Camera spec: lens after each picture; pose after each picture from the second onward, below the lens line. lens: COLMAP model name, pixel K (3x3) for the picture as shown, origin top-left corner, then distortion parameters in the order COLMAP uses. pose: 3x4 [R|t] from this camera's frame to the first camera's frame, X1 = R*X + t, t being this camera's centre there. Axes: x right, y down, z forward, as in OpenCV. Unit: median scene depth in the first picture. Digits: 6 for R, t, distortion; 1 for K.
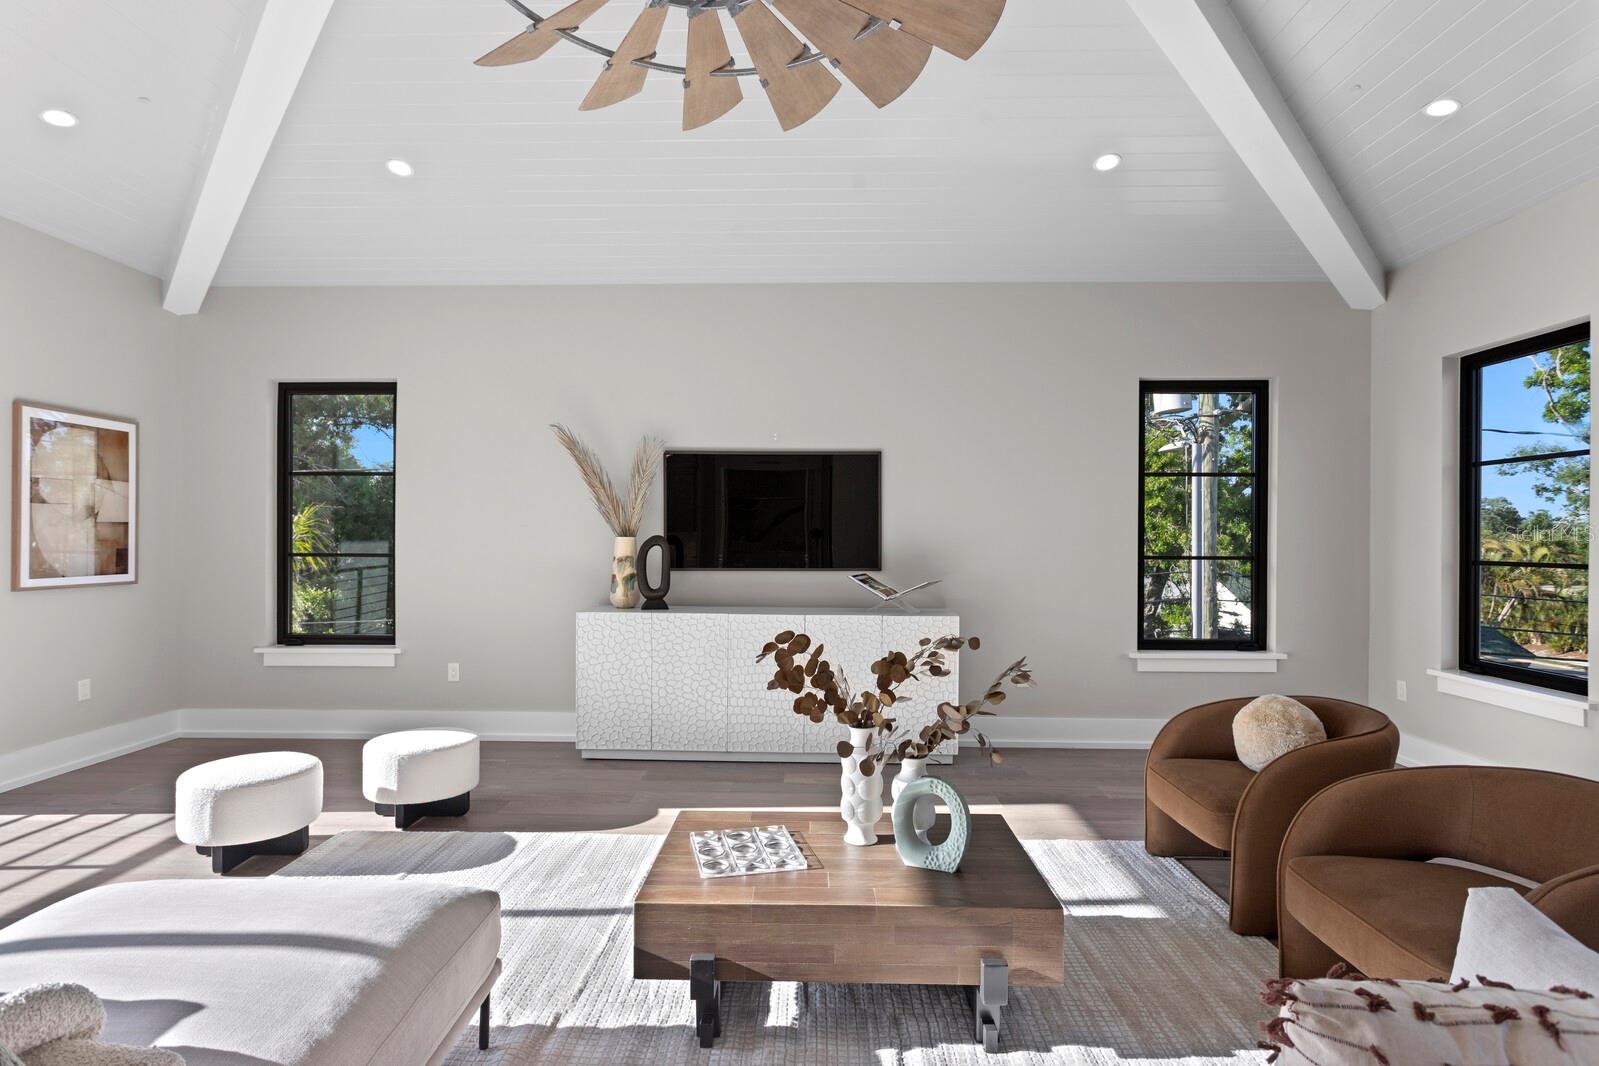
lens RADIAL K [[787.0, 0, 795.5], [0, 787.0, 530.5], [0, 0, 1]] dist [-0.003363, 0.001171]
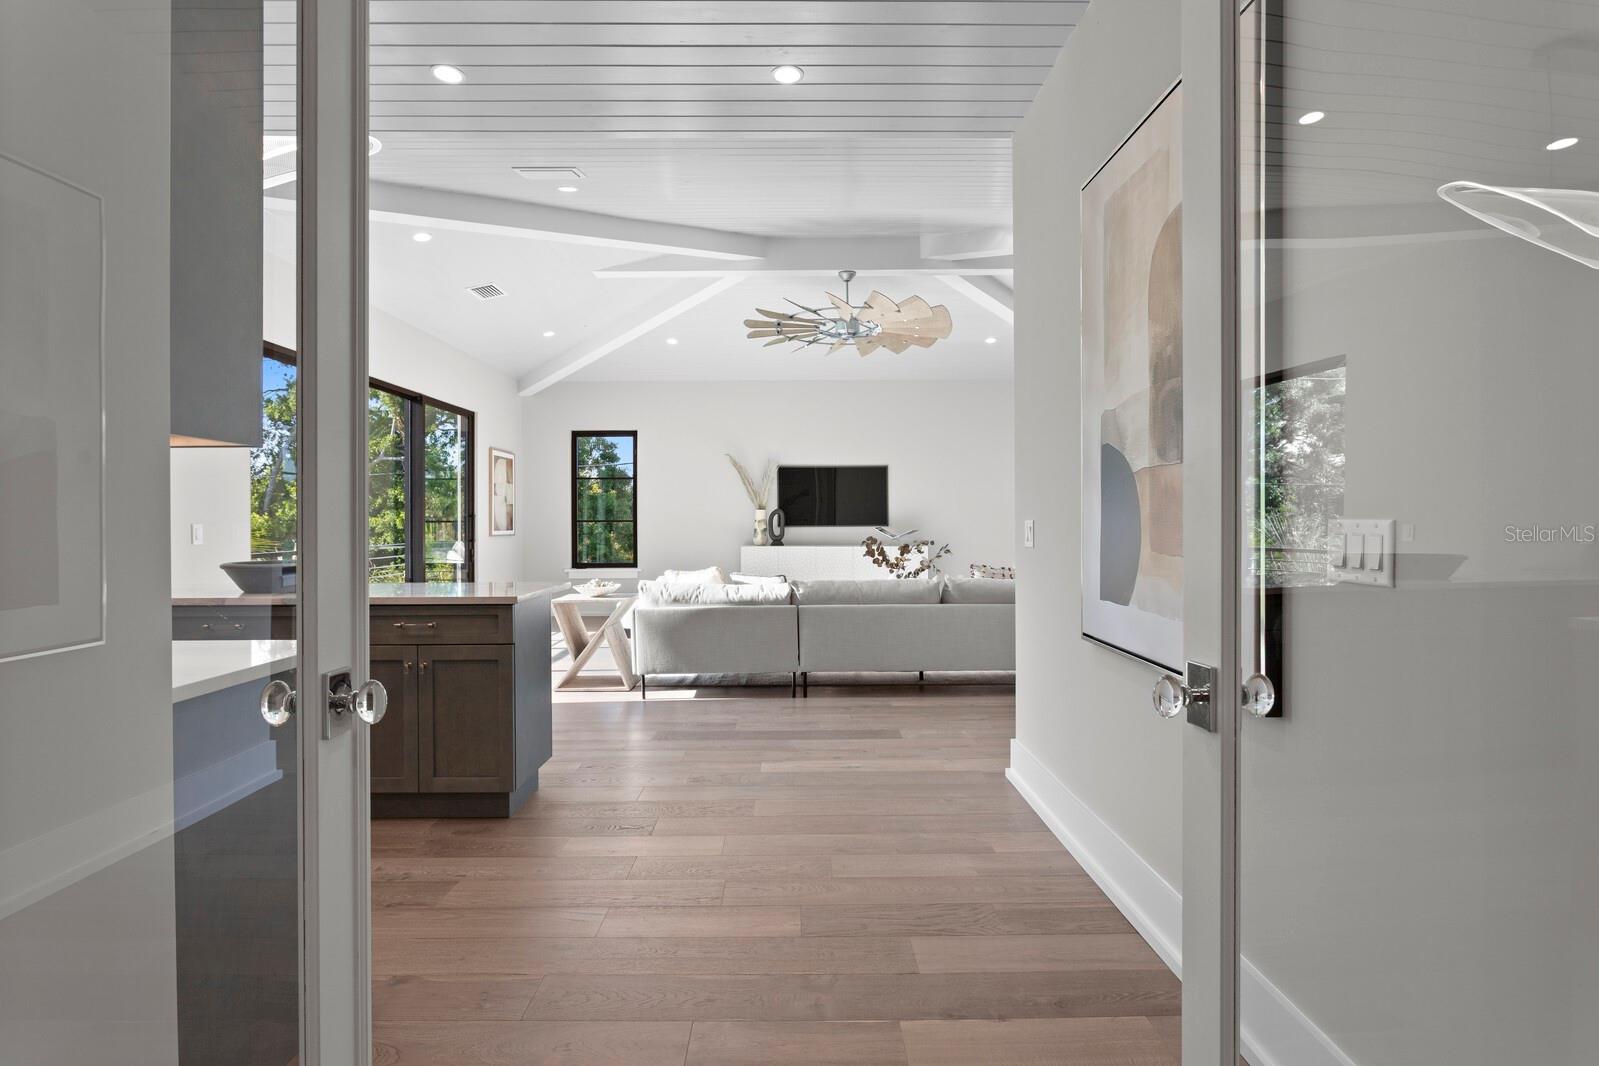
lens RADIAL K [[787.0, 0, 795.5], [0, 787.0, 530.5], [0, 0, 1]] dist [-0.003363, 0.001171]
pose [[0.999225, -0.008992, 0.038319, -0.208088], [0.008203, 0.999752, 0.020710, 0.020141], [-0.038496, -0.020380, 0.999051, -1.009508]]
